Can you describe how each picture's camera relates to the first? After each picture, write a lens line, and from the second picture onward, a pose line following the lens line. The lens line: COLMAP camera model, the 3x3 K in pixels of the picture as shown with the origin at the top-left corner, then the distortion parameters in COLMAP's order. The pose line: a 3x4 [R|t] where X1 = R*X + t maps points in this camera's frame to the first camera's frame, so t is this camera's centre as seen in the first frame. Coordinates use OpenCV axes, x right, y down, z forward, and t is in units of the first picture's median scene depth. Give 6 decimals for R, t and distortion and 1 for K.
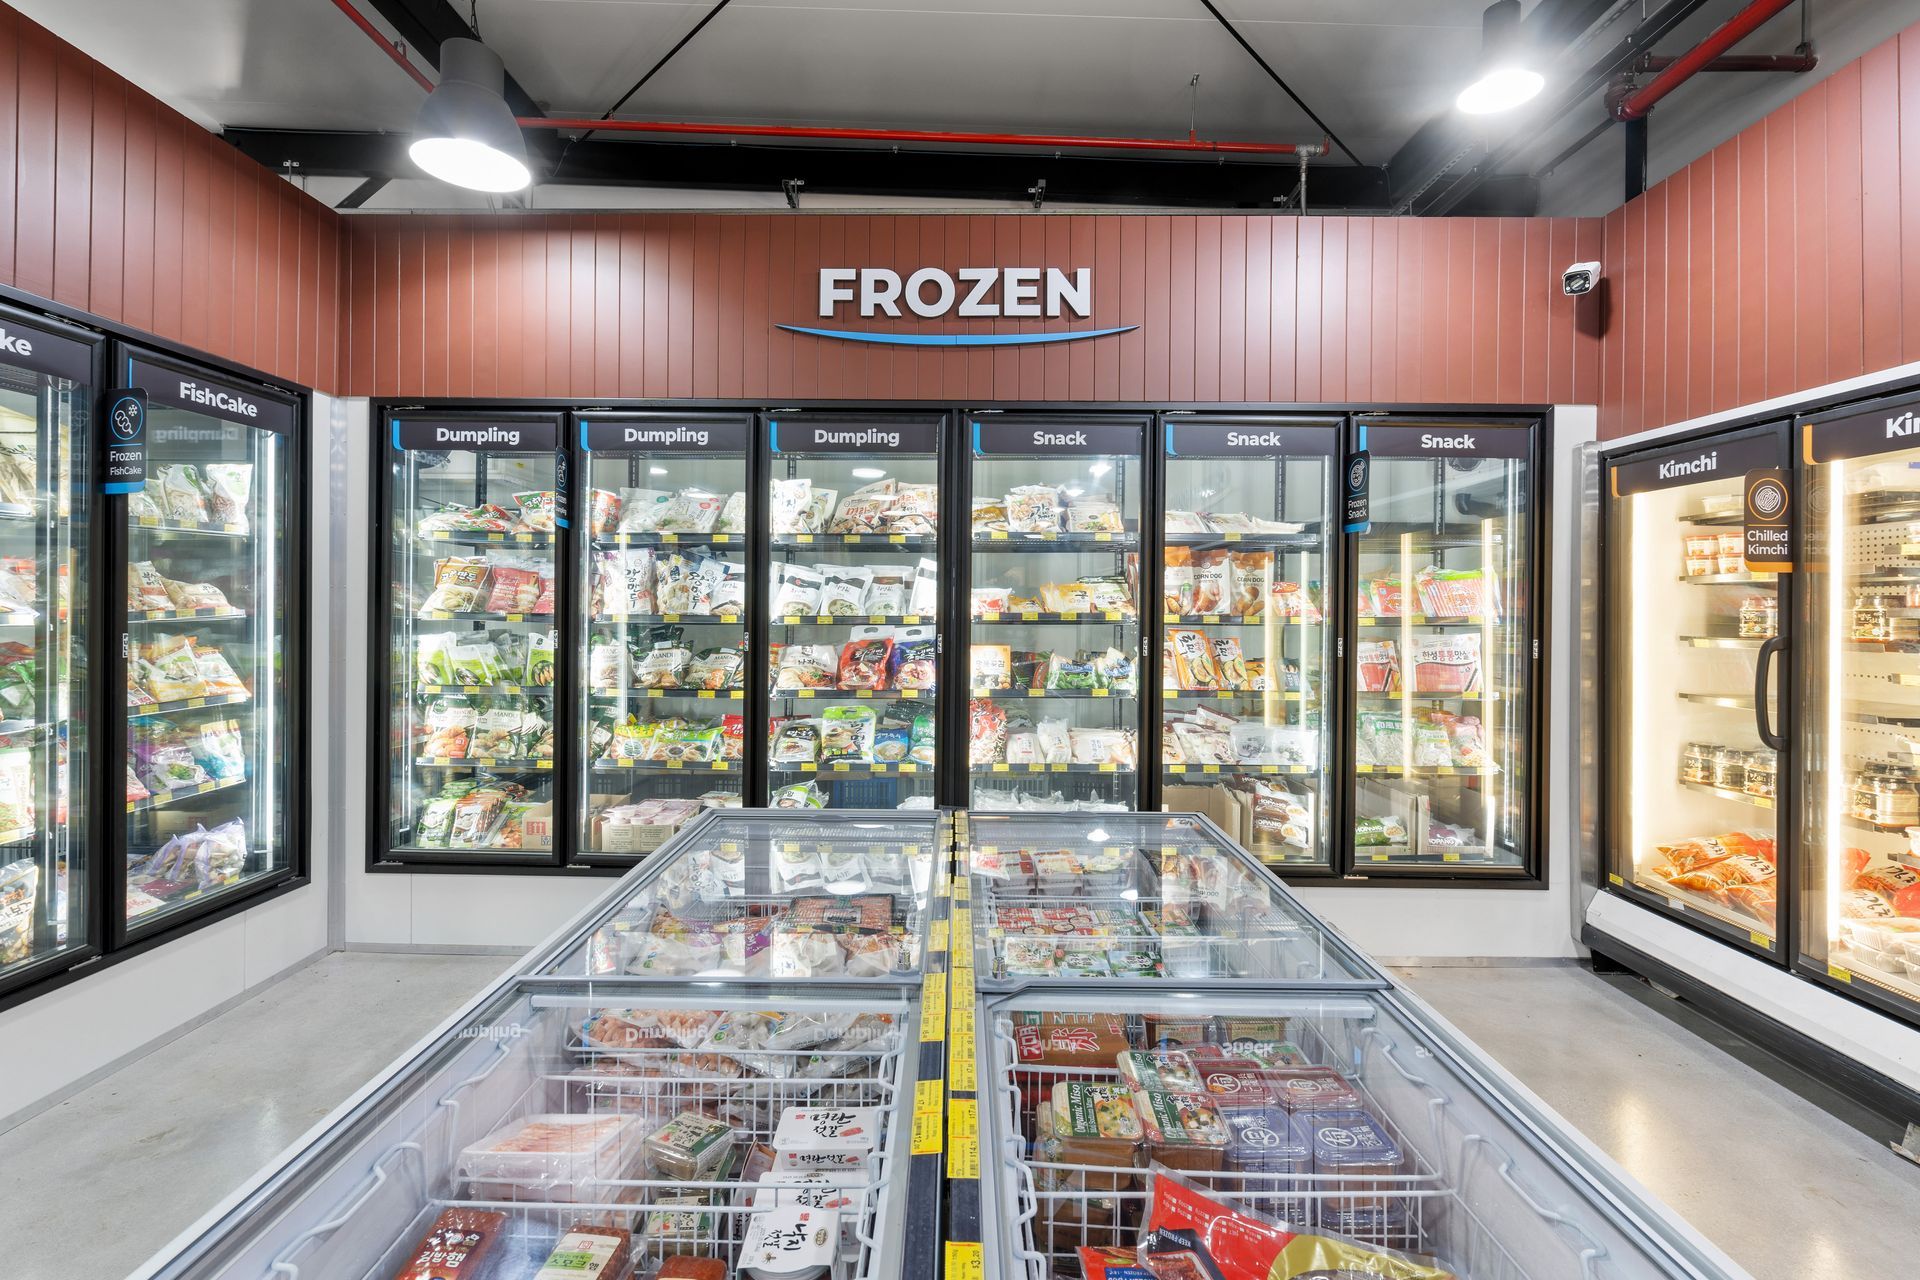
lens RADIAL K [[888.7, 0, 948.9], [0, 888.7, 605.8], [0, 0, 1]] dist [-0.001330, 0.003023]
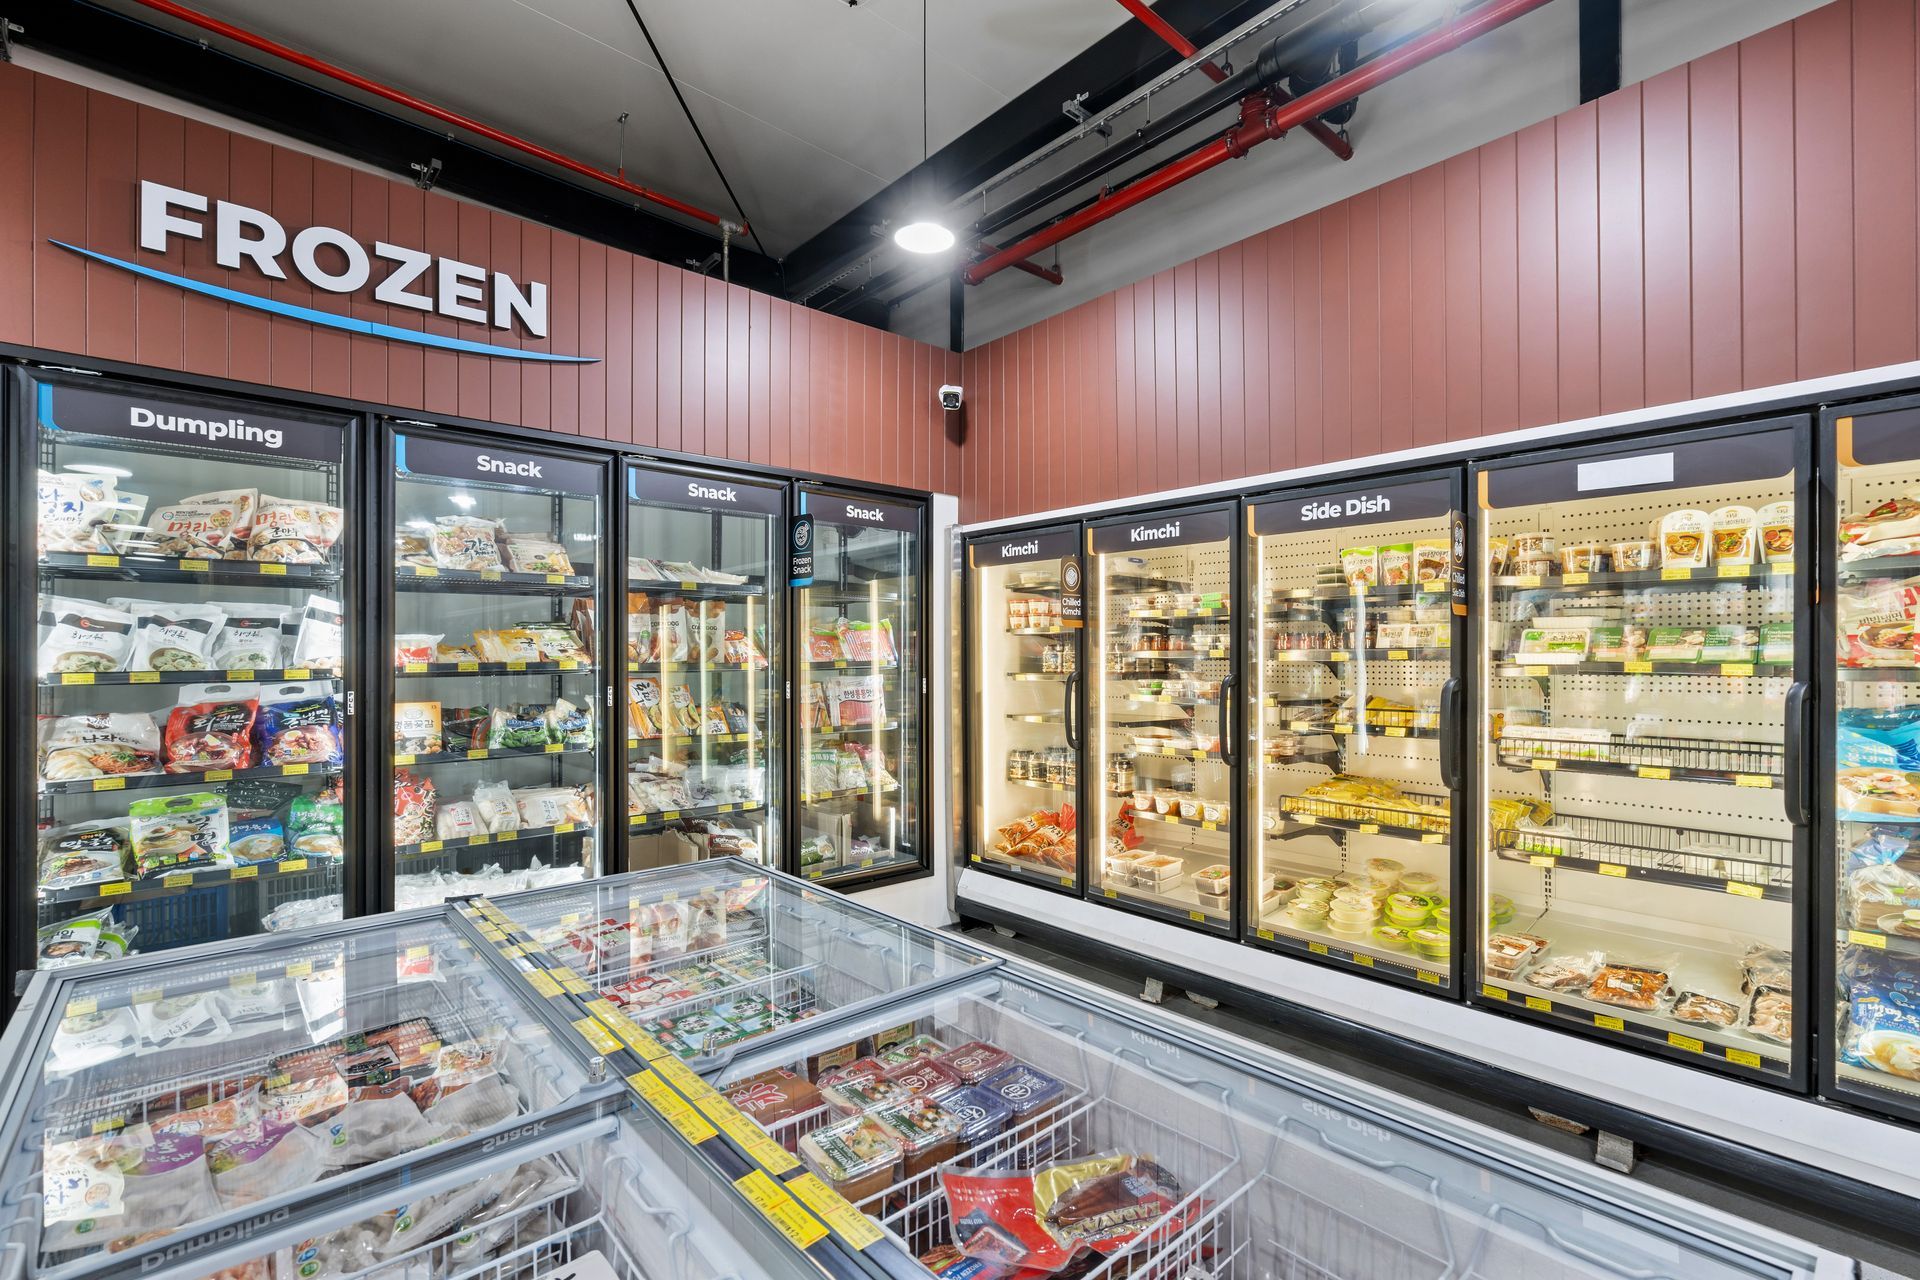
lens RADIAL K [[871.2, 0, 955.4], [0, 871.2, 651.9], [0, 0, 1]] dist [-0.001015, 0.002215]
pose [[0.745333, -0.006407, 0.666662, -0.125887], [0.006791, 0.999975, 0.002017, -0.001230], [-0.666658, 0.003024, 0.745357, 0.051936]]
